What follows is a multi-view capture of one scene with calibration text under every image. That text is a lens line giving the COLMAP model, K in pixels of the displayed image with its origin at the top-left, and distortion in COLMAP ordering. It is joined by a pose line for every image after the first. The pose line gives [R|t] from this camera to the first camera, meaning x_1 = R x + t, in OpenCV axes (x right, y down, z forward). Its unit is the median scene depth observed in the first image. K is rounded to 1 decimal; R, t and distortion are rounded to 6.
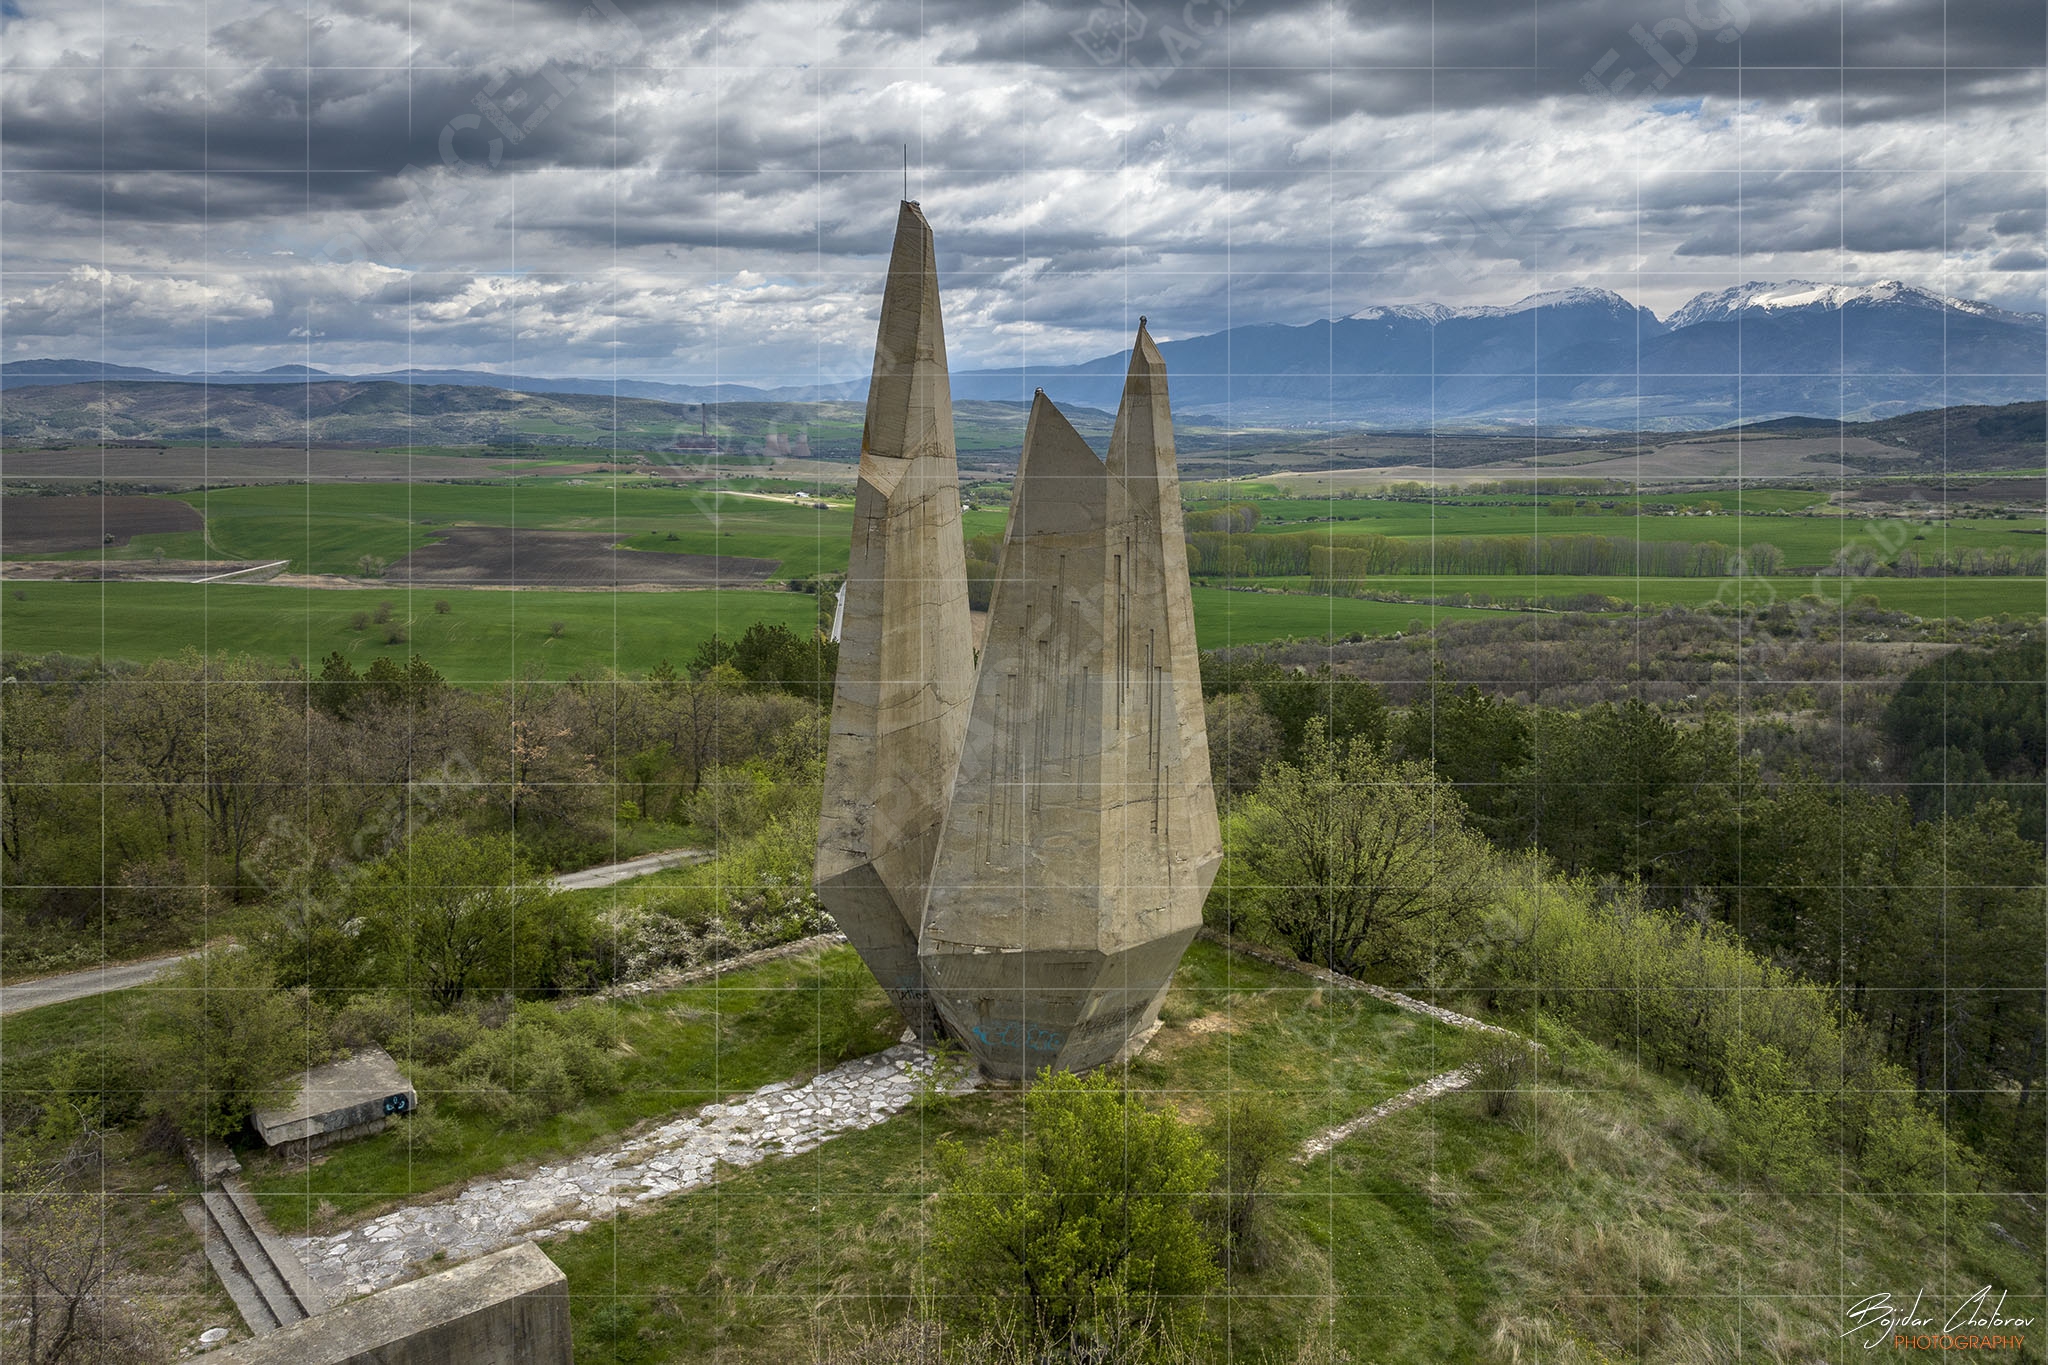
lens RADIAL K [[1522.3, 0, 1046.5], [0, 1522.3, 683.9], [0, 0, 1]] dist [-0.035894, 0.010054]
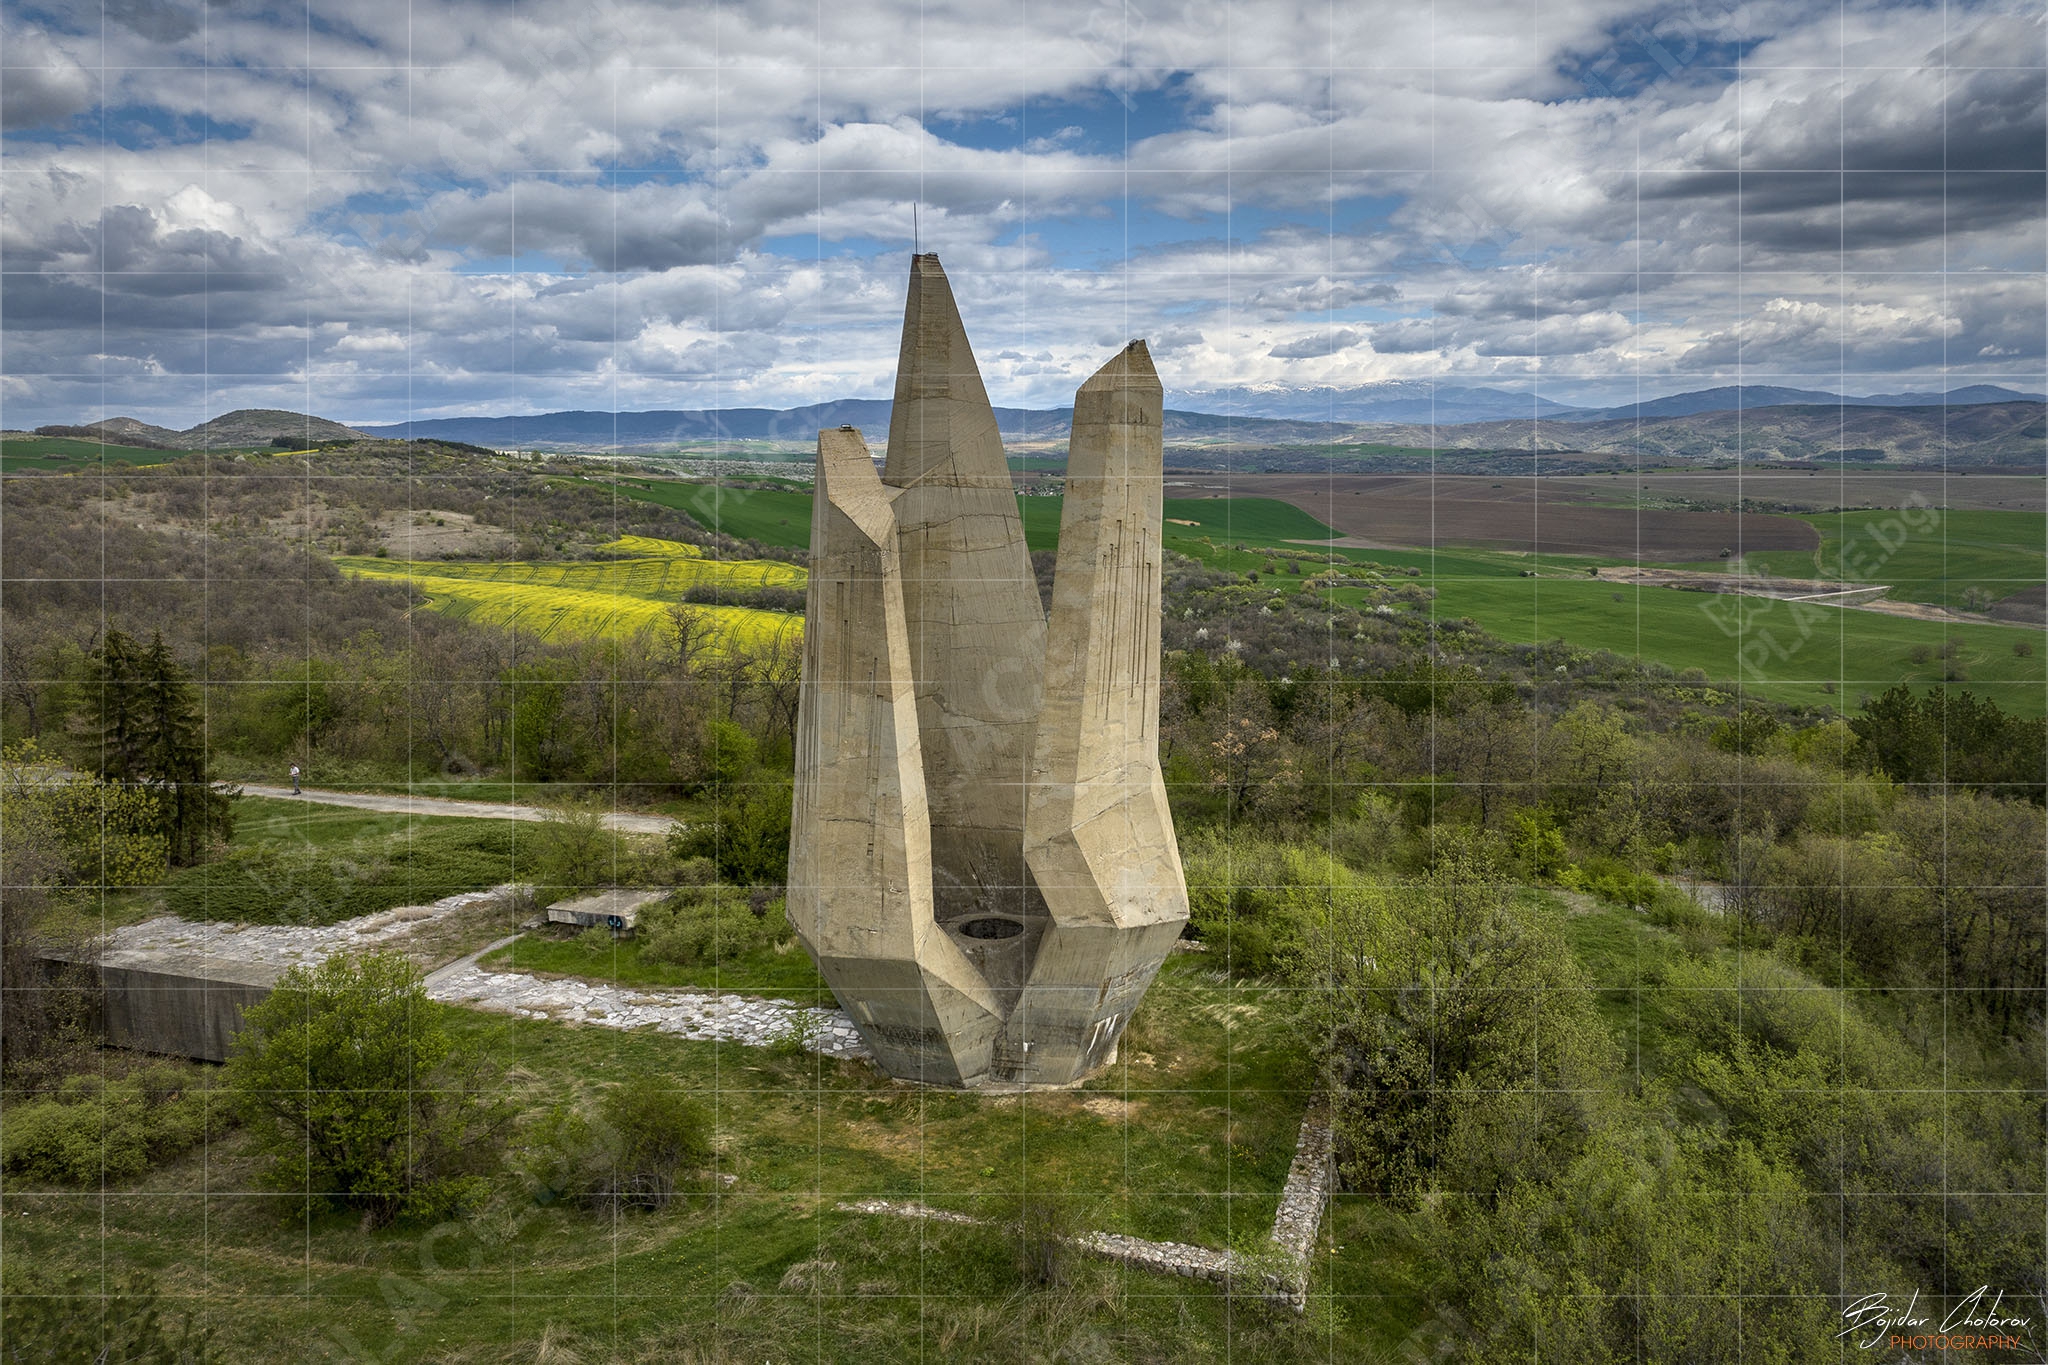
lens RADIAL K [[1522.3, 0, 1046.5], [0, 1522.3, 683.9], [0, 0, 1]] dist [-0.035894, 0.010054]
pose [[0.516114, 0.128020, -0.846899, 0.159918], [-0.140126, 0.988065, 0.063964, -0.016055], [0.844980, 0.085660, 0.527893, 0.088800]]
